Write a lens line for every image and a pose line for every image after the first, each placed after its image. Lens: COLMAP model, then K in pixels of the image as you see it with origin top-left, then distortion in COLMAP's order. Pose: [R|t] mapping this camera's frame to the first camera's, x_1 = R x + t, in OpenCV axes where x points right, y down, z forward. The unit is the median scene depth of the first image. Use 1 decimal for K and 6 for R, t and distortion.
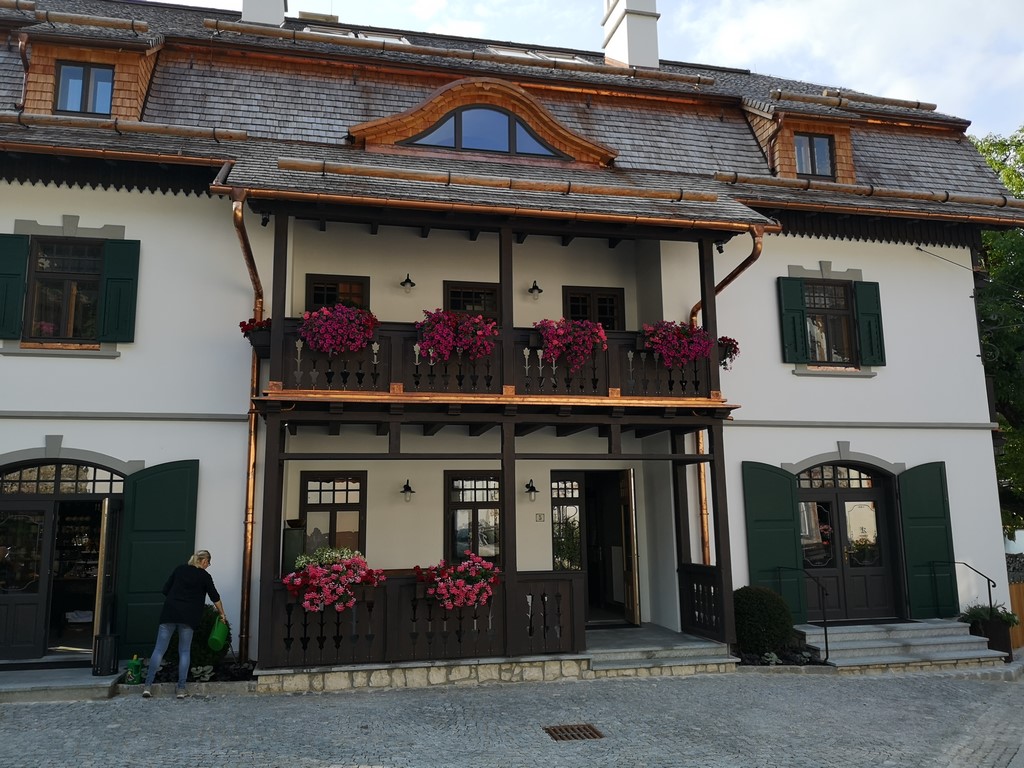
lens RADIAL K [[804.2, 0, 478.8], [0, 804.2, 385.5], [0, 0, 1]] dist [0.007114, 0.011088]
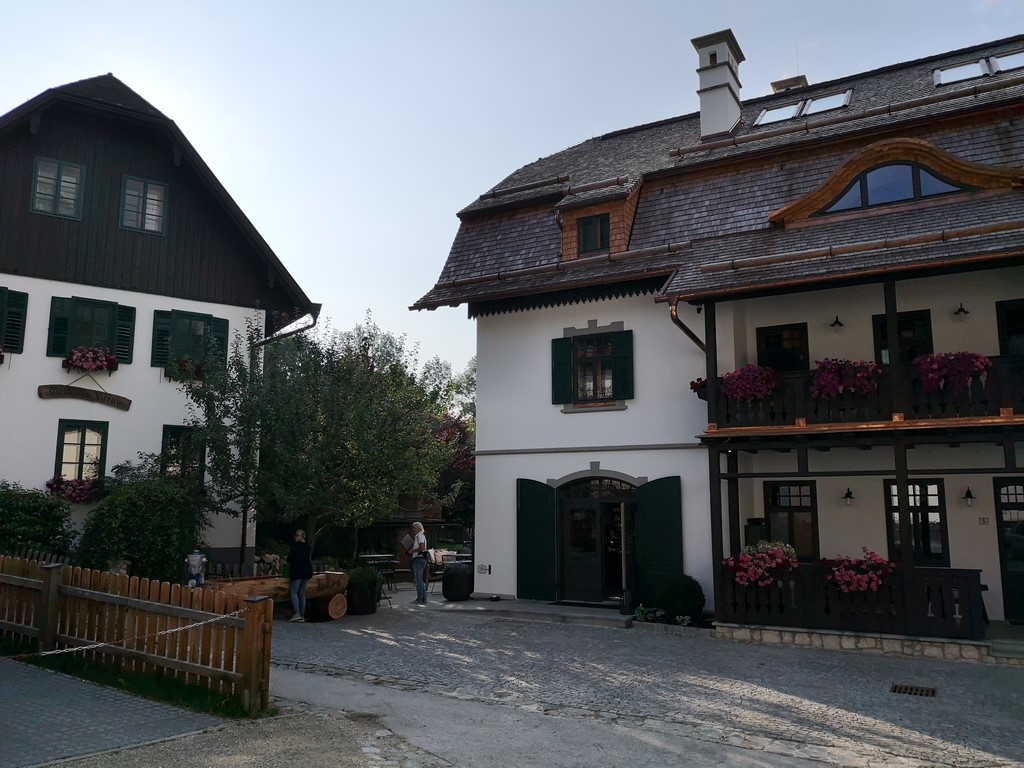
lens RADIAL K [[804.2, 0, 513.7], [0, 804.2, 384.7], [0, 0, 1]] dist [0.007114, 0.011088]
pose [[0.752064, -0.086209, -0.653428, 0.391388], [0.103178, 0.994585, -0.012466, -0.085322], [0.650964, -0.058044, 0.756886, -0.285755]]
